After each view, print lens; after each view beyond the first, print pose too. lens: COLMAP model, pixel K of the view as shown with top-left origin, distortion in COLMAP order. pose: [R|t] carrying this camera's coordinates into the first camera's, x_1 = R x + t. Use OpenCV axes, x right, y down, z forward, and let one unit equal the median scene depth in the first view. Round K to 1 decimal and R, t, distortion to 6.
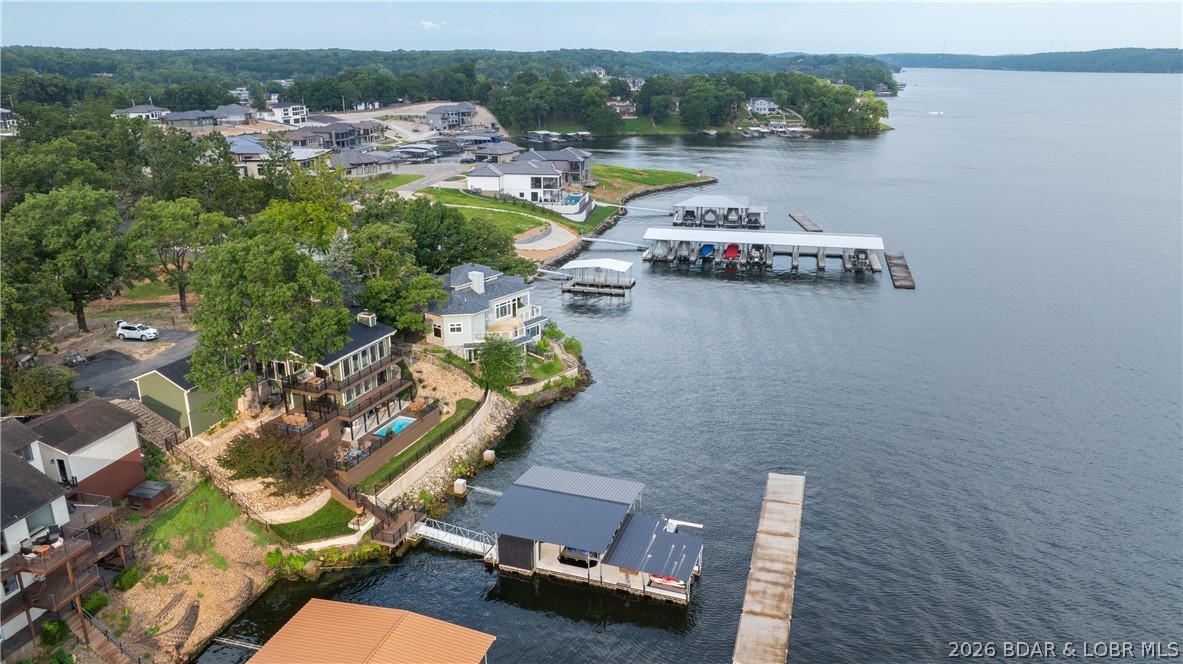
lens RADIAL K [[835.0, 0, 591.5], [0, 835.0, 332.0], [0, 0, 1]] dist [-0.011612, 0.001357]
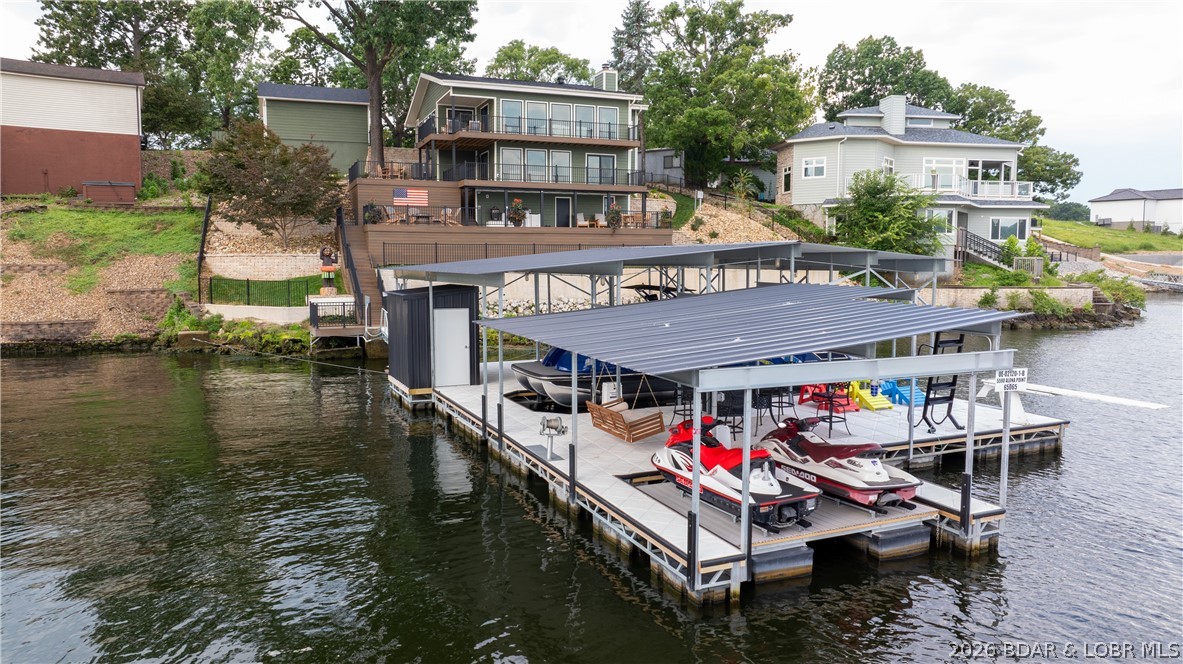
lens RADIAL K [[835.0, 0, 591.5], [0, 835.0, 332.0], [0, 0, 1]] dist [-0.011612, 0.001357]
pose [[0.692774, 0.078664, -0.716852, 0.142973], [-0.232346, 0.965375, -0.118606, 0.212779], [0.682701, 0.248725, 0.687063, 0.617206]]
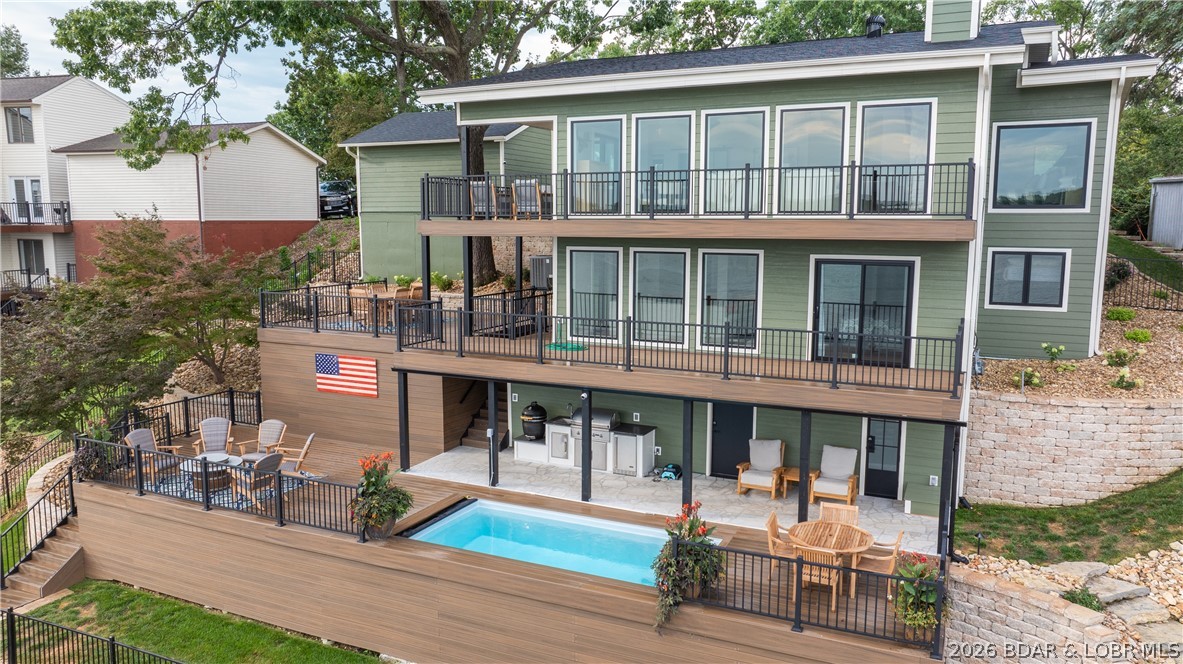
lens RADIAL K [[822.1, 0, 591.5], [0, 822.1, 332.0], [0, 0, 1]] dist [-0.000301, 0.005876]
pose [[-0.054260, 0.146335, -0.987746, -0.076815], [-0.310787, 0.937594, 0.155977, 0.044669], [0.948929, 0.315442, -0.005395, 0.911088]]
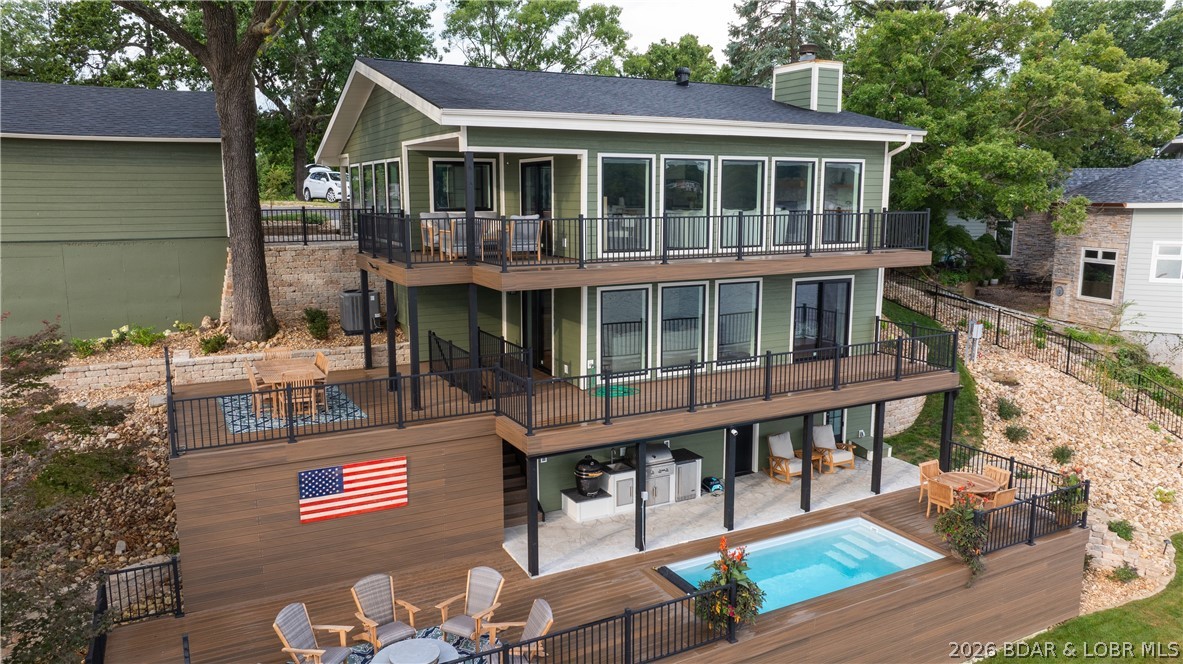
lens RADIAL K [[835.0, 0, 591.5], [0, 835.0, 332.0], [0, 0, 1]] dist [-0.011612, 0.001357]
pose [[0.762412, 0.119022, -0.636052, -0.149479], [-0.207305, 0.976058, -0.065843, 0.079231], [0.612987, 0.182056, 0.768832, 0.759253]]
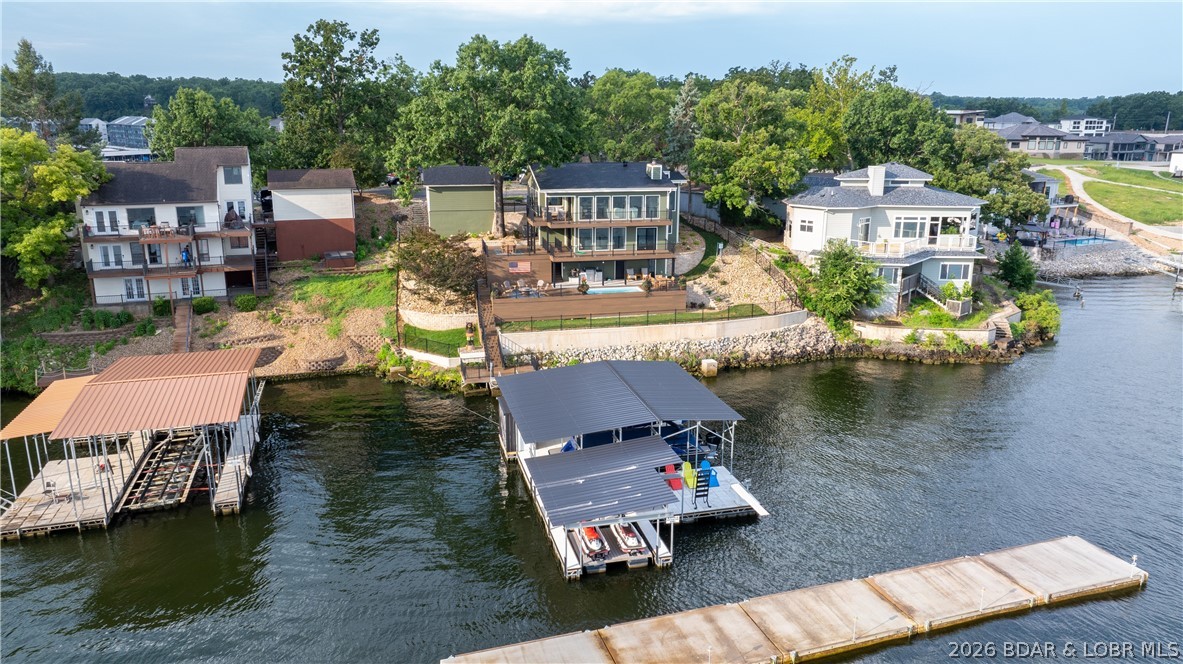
lens RADIAL K [[822.1, 0, 591.5], [0, 822.1, 332.0], [0, 0, 1]] dist [-0.000301, 0.005876]
pose [[0.570915, 0.216167, -0.792041, 0.360390], [-0.263063, 0.962018, 0.072938, 0.091115], [0.777724, 0.166715, 0.606096, 0.465599]]
